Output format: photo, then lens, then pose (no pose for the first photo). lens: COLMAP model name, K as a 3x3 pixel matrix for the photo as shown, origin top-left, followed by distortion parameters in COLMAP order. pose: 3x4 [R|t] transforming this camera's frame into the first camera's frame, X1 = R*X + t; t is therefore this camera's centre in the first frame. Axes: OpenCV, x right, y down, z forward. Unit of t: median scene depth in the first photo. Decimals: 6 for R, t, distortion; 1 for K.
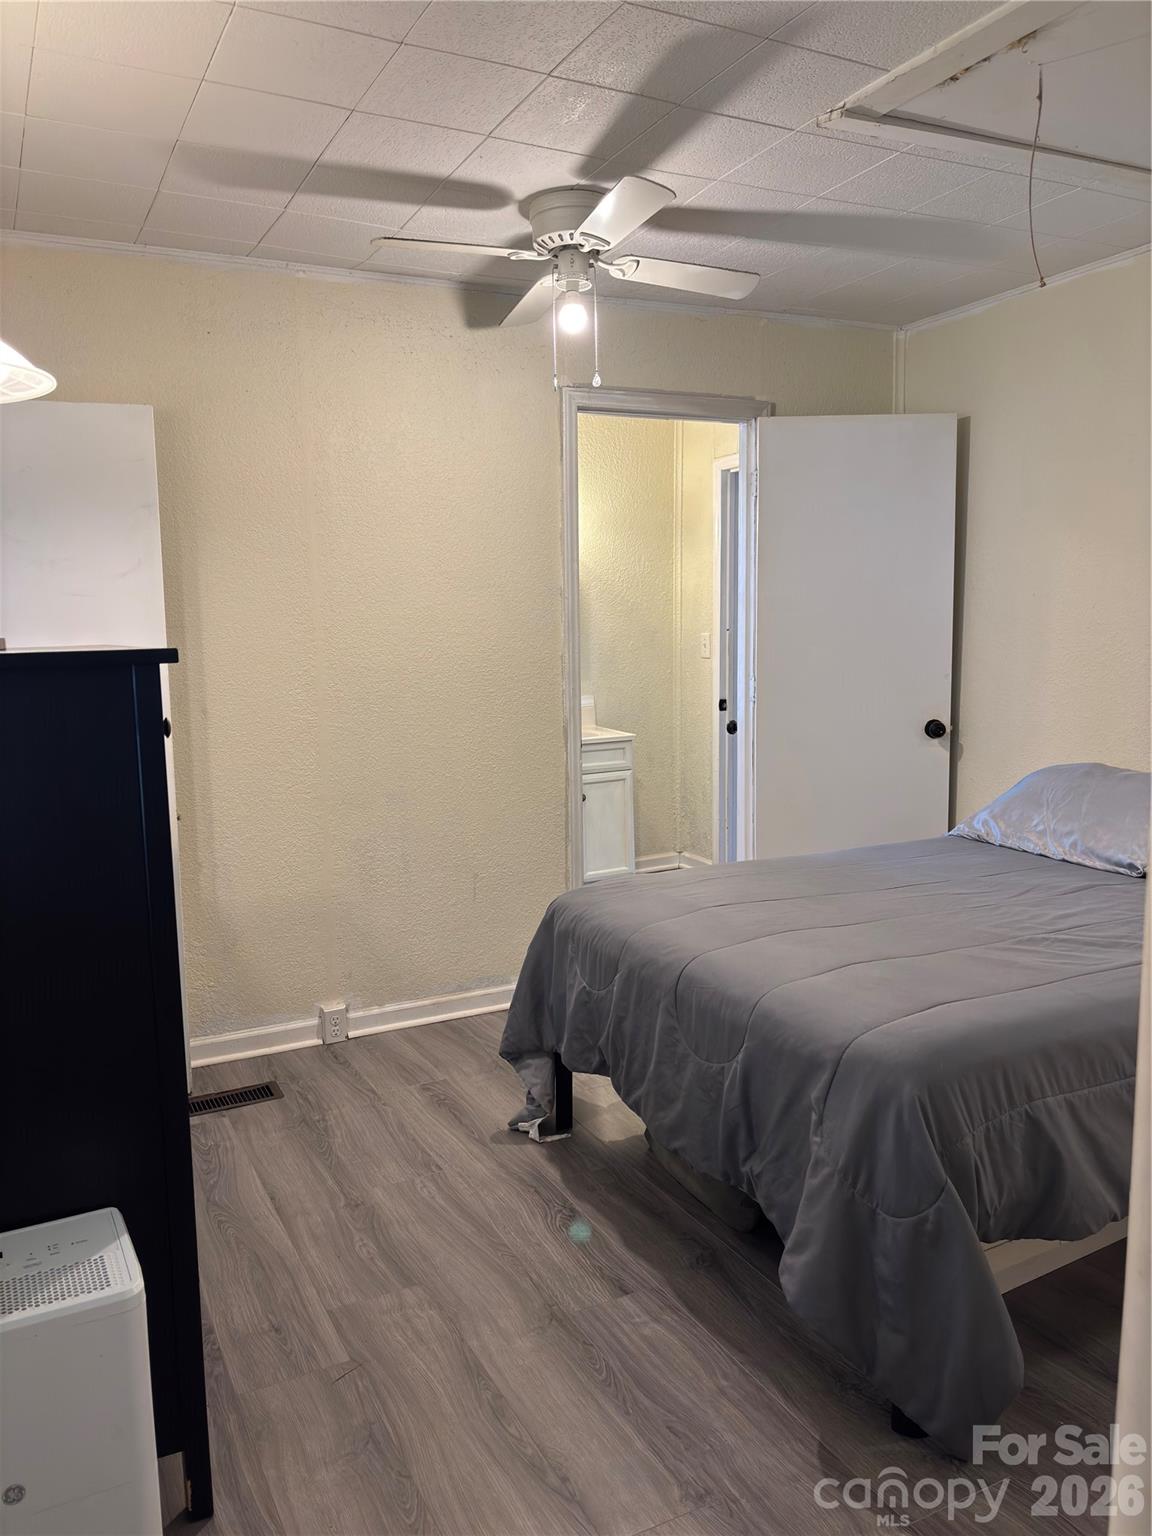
lens RADIAL K [[1174.8, 0, 570.0], [0, 1174.8, 776.2], [0, 0, 1]] dist [0.078803, -0.085476]
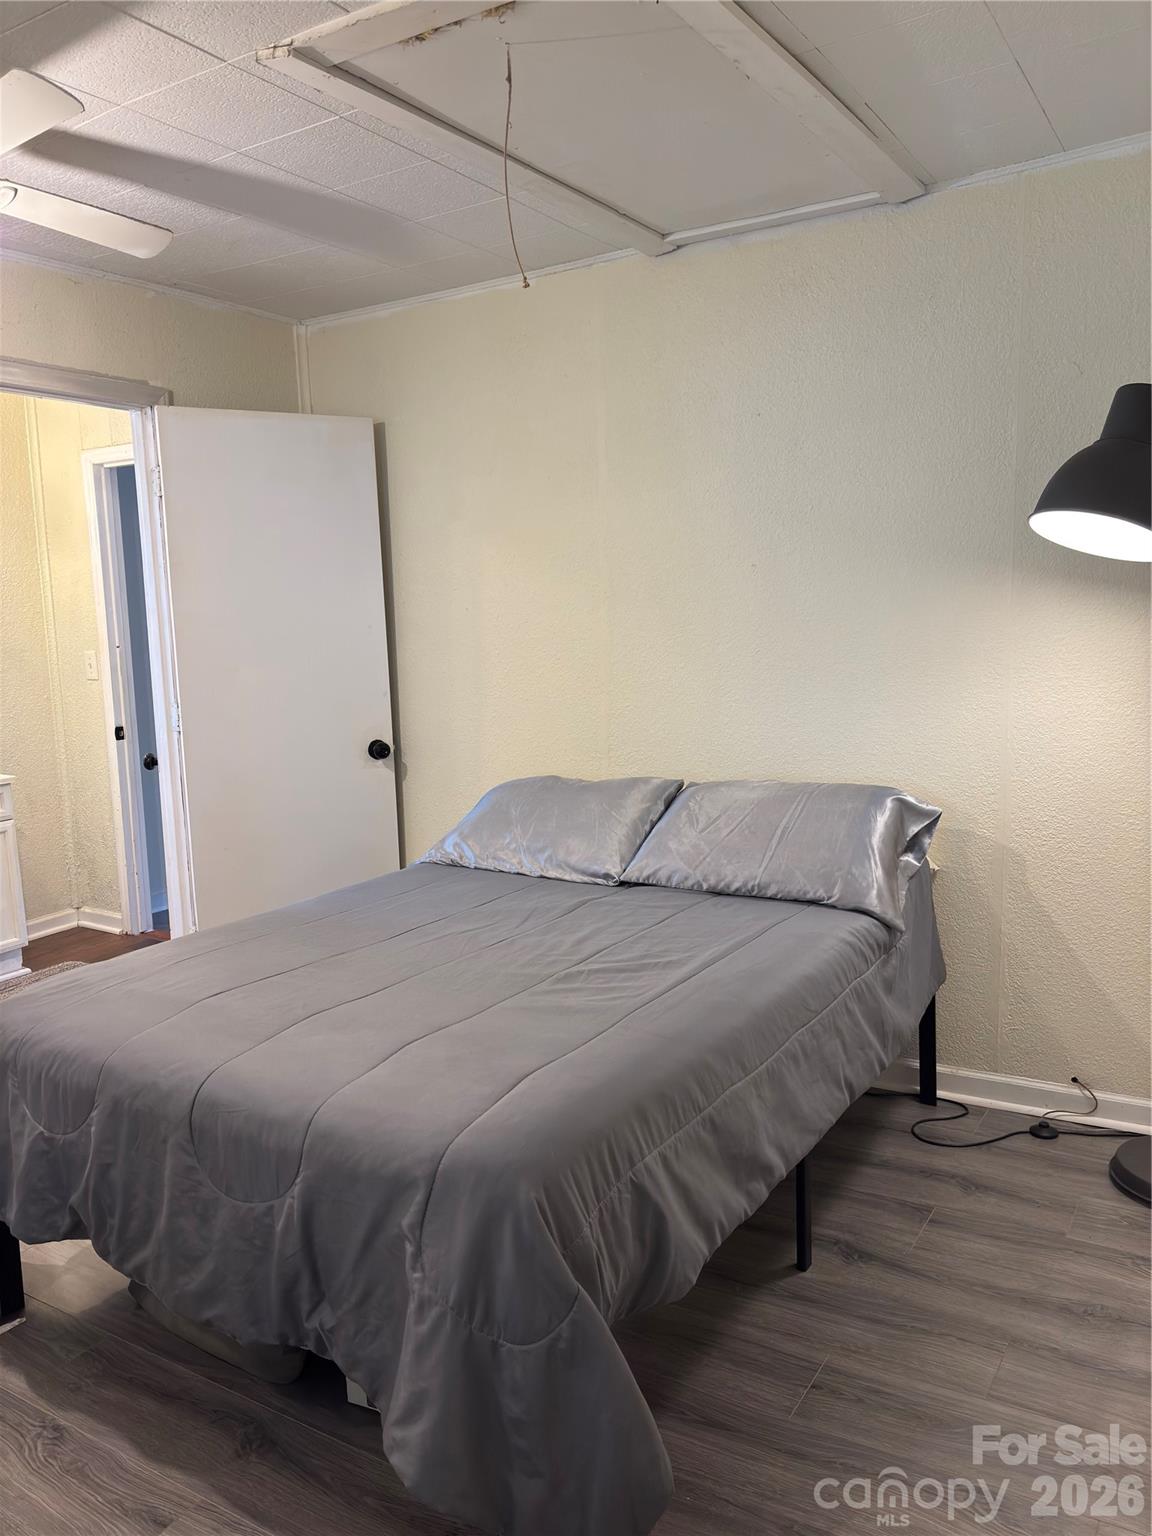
lens RADIAL K [[1174.8, 0, 570.0], [0, 1174.8, 776.2], [0, 0, 1]] dist [0.078803, -0.085476]
pose [[0.856744, -0.086327, 0.508466, -0.075578], [0.088210, 0.995892, 0.020451, -0.040512], [-0.508143, 0.027331, 0.860839, 0.174975]]
